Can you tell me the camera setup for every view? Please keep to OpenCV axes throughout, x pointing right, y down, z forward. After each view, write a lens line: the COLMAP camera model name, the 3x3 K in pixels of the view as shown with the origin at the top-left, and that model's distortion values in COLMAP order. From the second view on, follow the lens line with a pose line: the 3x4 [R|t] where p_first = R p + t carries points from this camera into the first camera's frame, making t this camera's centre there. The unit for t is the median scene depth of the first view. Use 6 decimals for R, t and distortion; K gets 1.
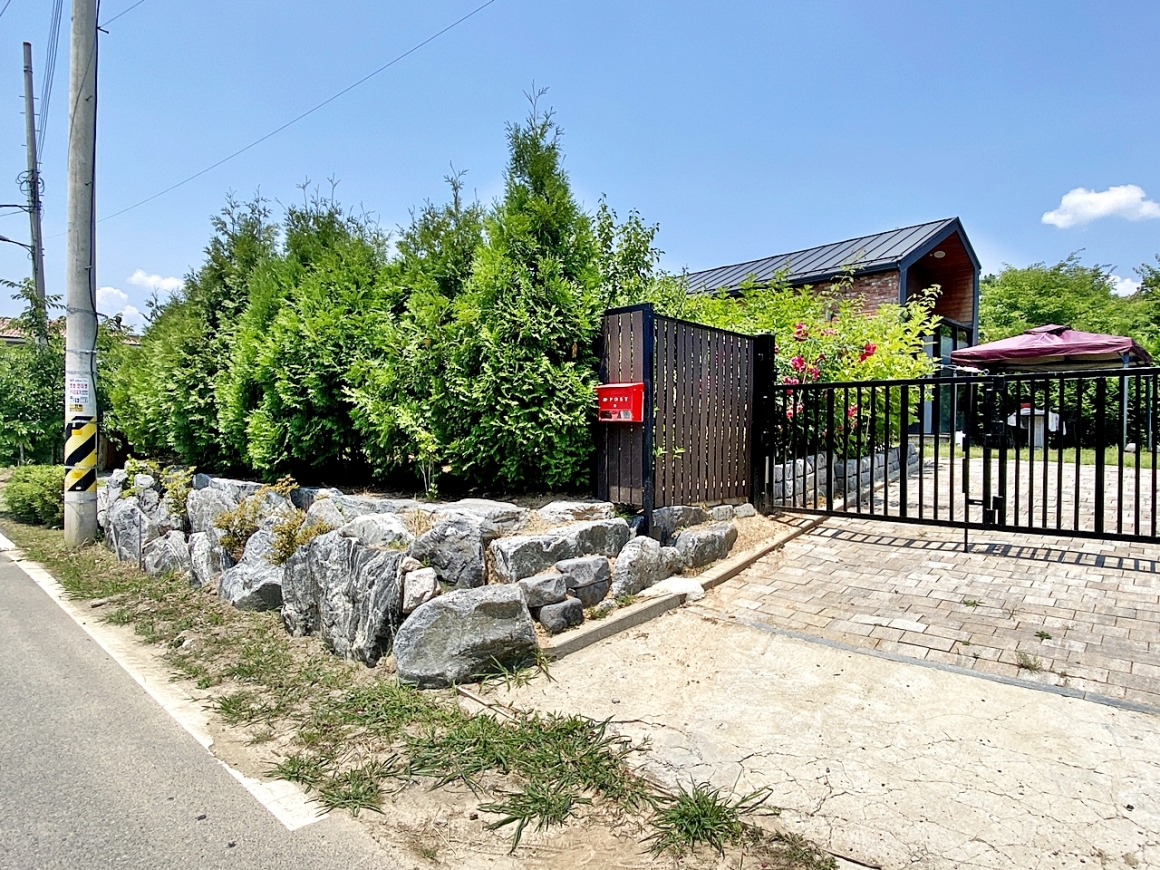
lens RADIAL K [[672.7, 0, 575.5], [0, 672.7, 433.7], [0, 0, 1]] dist [0.008015, -0.012946]
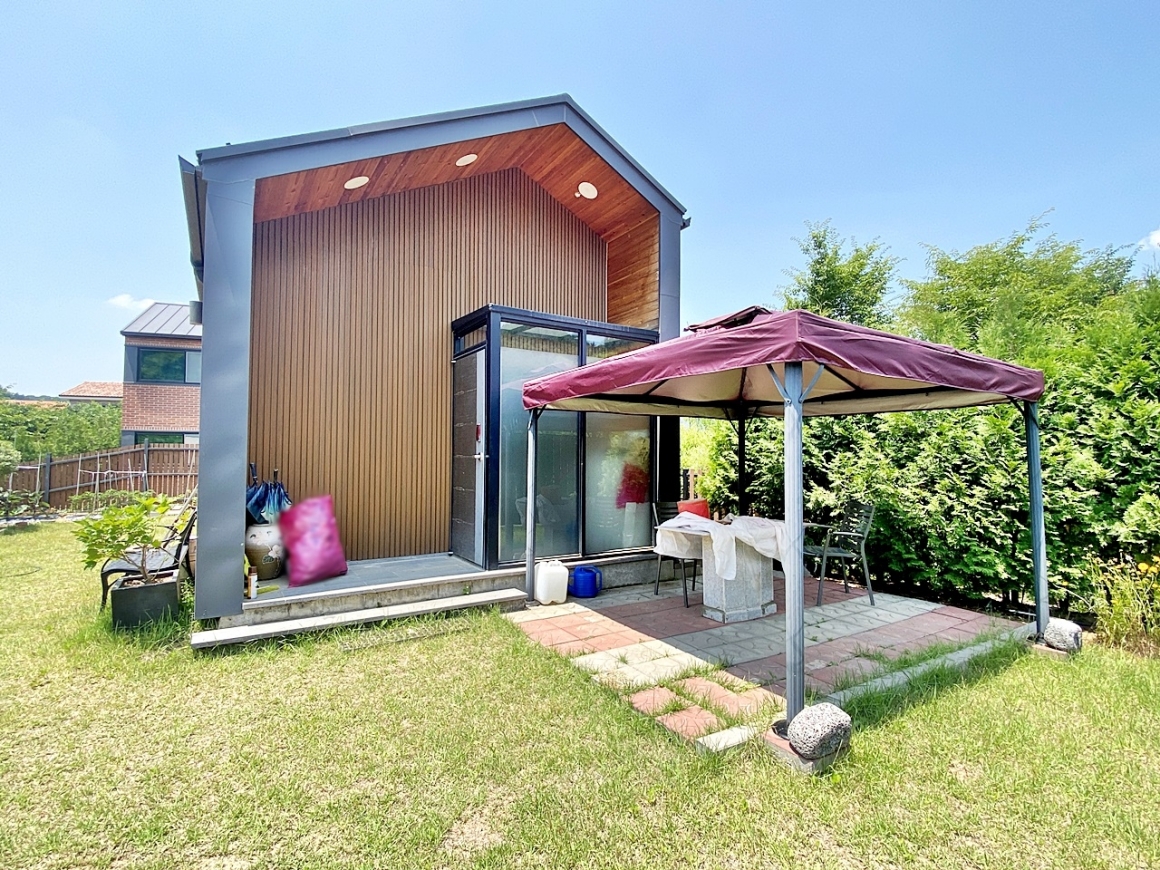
lens RADIAL K [[559.6, 0, 576.6], [0, 559.6, 440.2], [0, 0, 1]] dist [0.007070, -0.015626]
pose [[0.981025, -0.020536, -0.192790, 2.034647], [0.014225, 0.999319, -0.034059, -0.218133], [0.193358, 0.030670, 0.980649, 1.988707]]
